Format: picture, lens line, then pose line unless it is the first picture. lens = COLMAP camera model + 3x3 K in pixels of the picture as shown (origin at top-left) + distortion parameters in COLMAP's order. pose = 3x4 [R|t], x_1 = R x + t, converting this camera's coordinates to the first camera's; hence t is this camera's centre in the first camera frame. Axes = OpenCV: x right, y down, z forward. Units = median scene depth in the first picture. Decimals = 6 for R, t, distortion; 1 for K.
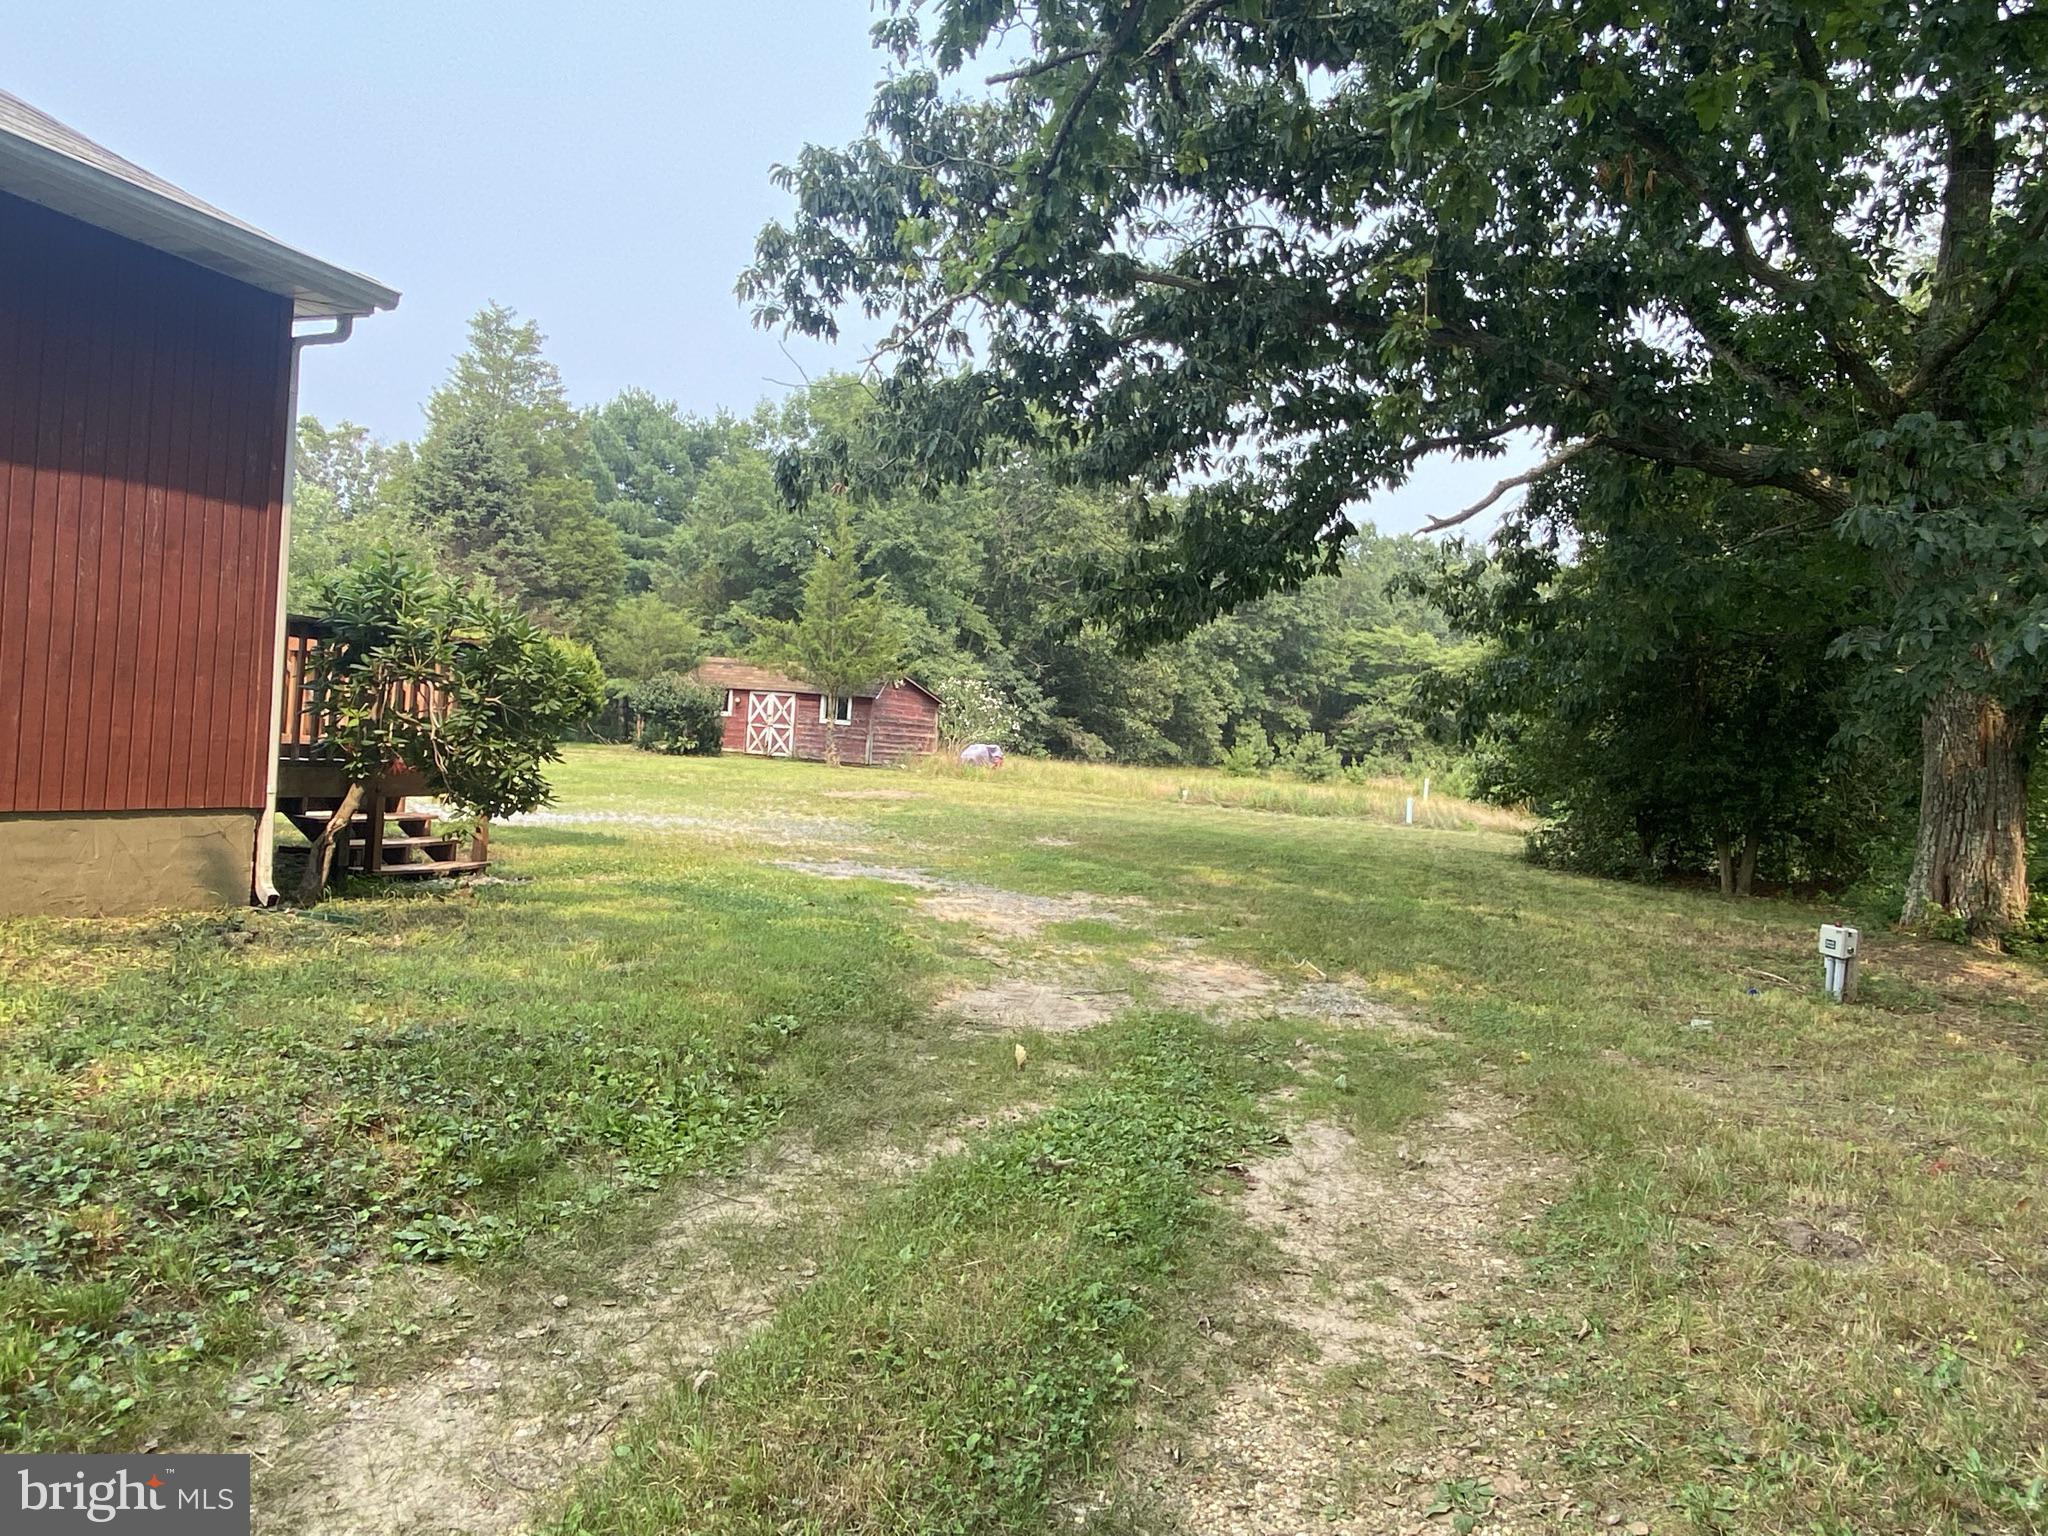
lens RADIAL K [[1349.7, 0, 1024.0], [0, 1349.7, 768.0], [0, 0, 1]] dist [0.095608, -0.118326]
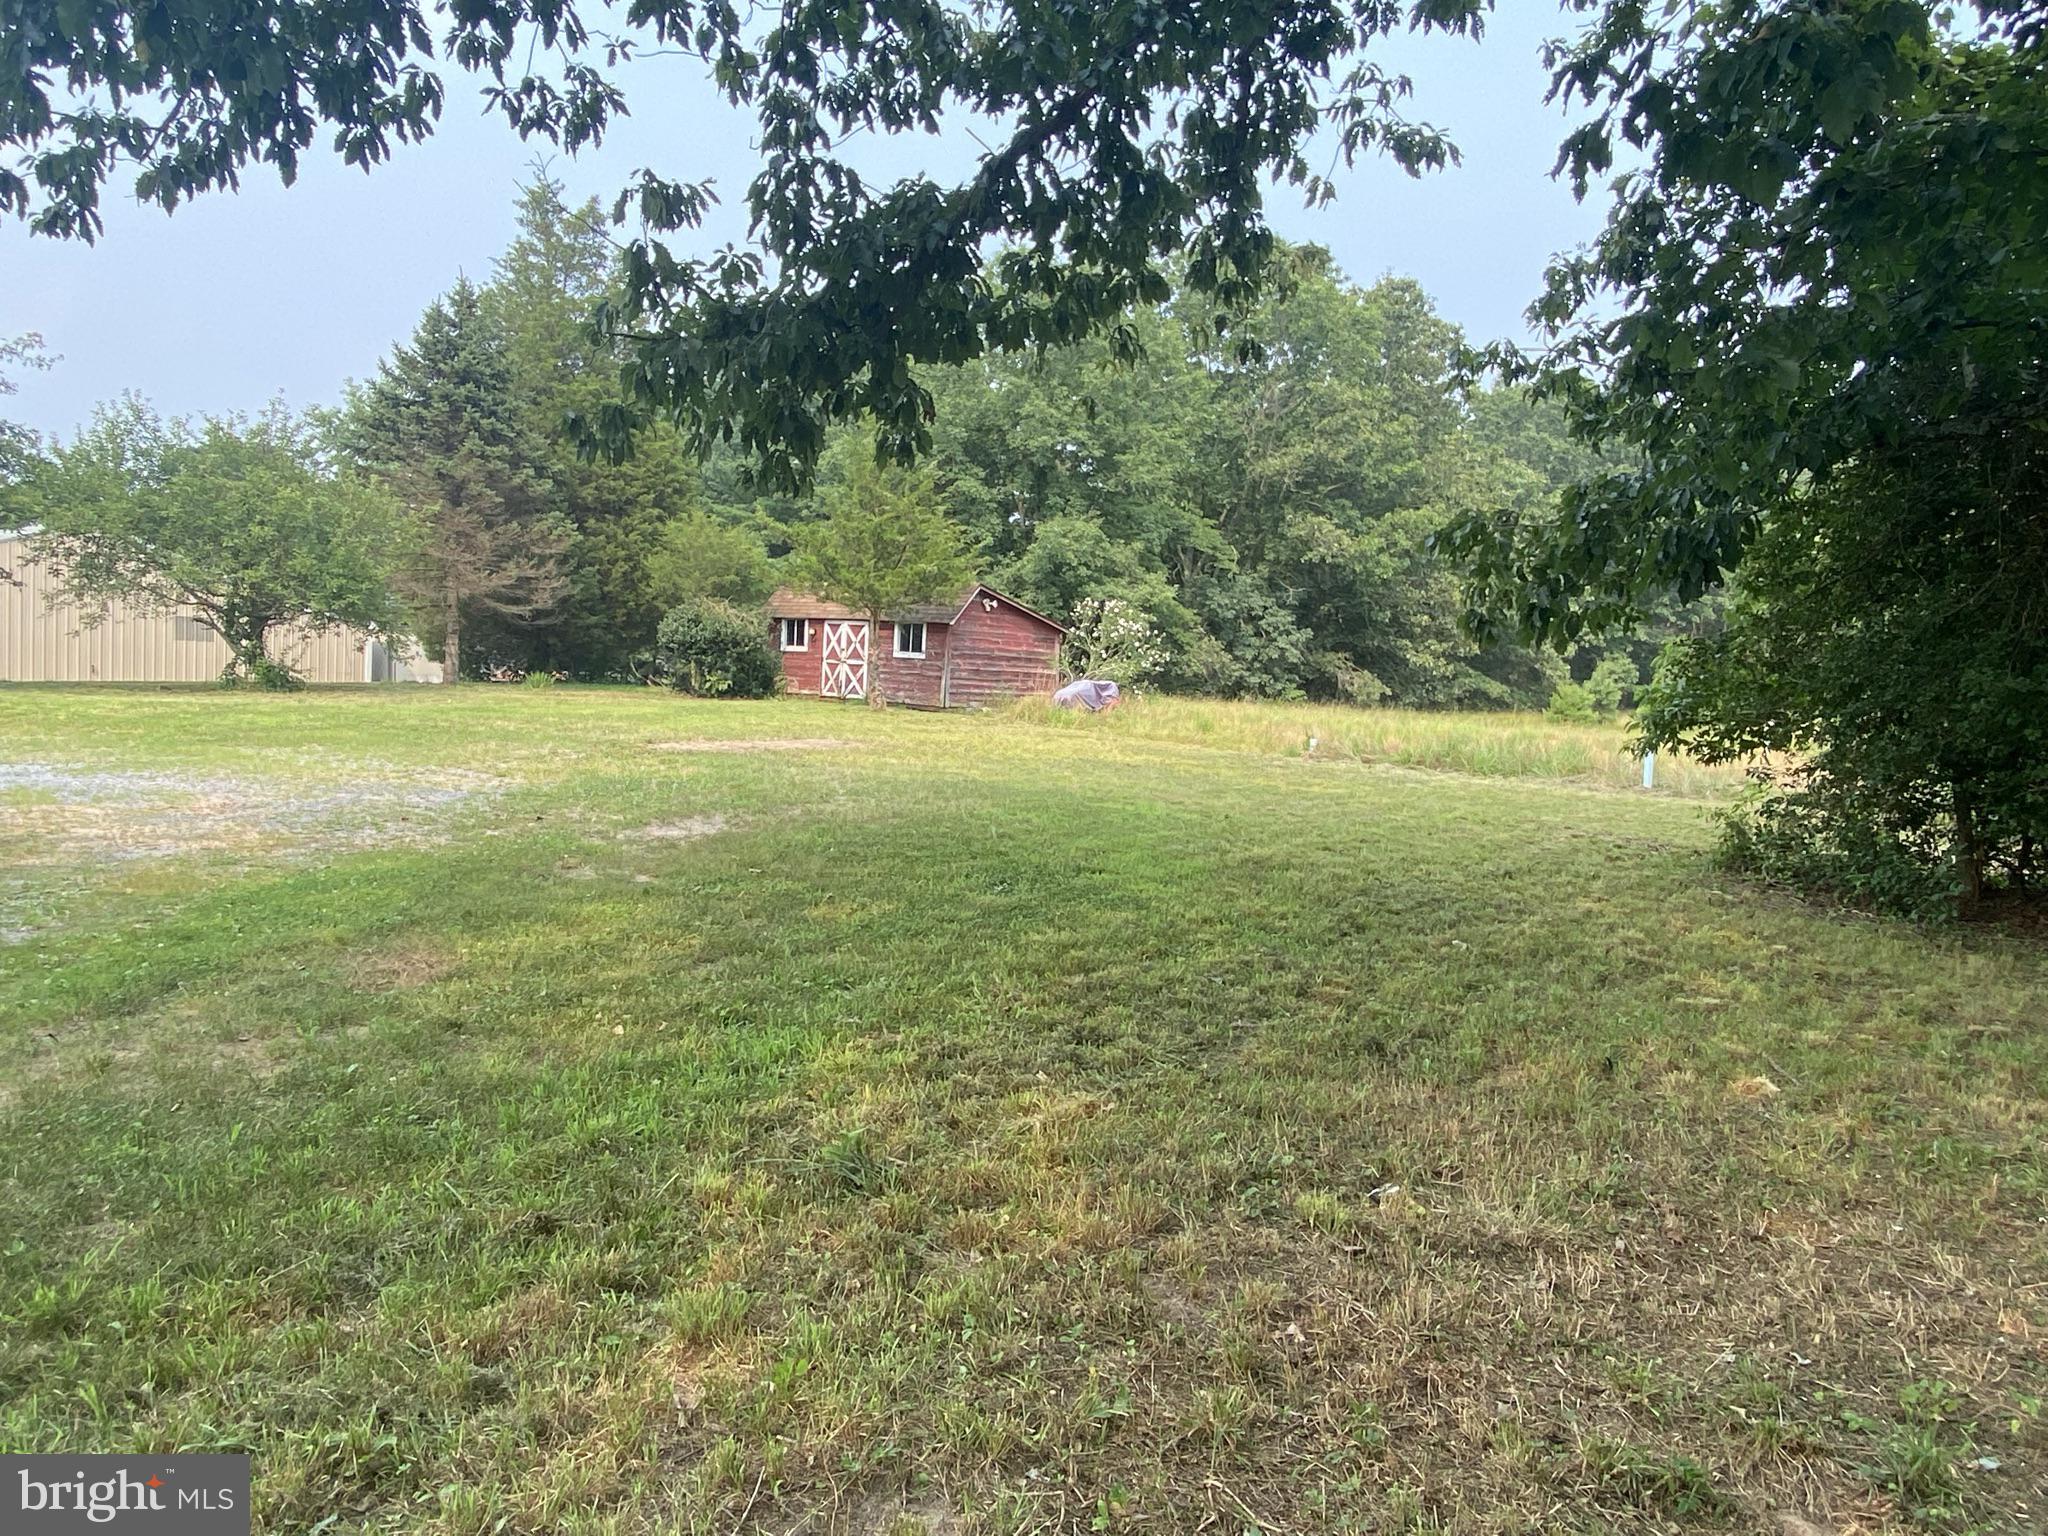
lens RADIAL K [[1349.7, 0, 1024.0], [0, 1349.7, 768.0], [0, 0, 1]] dist [0.095608, -0.118326]
pose [[0.956030, 0.002857, -0.293256, 0.156832], [0.007671, 0.999367, 0.034743, 0.005429], [0.293169, -0.035465, 0.955403, 0.245426]]
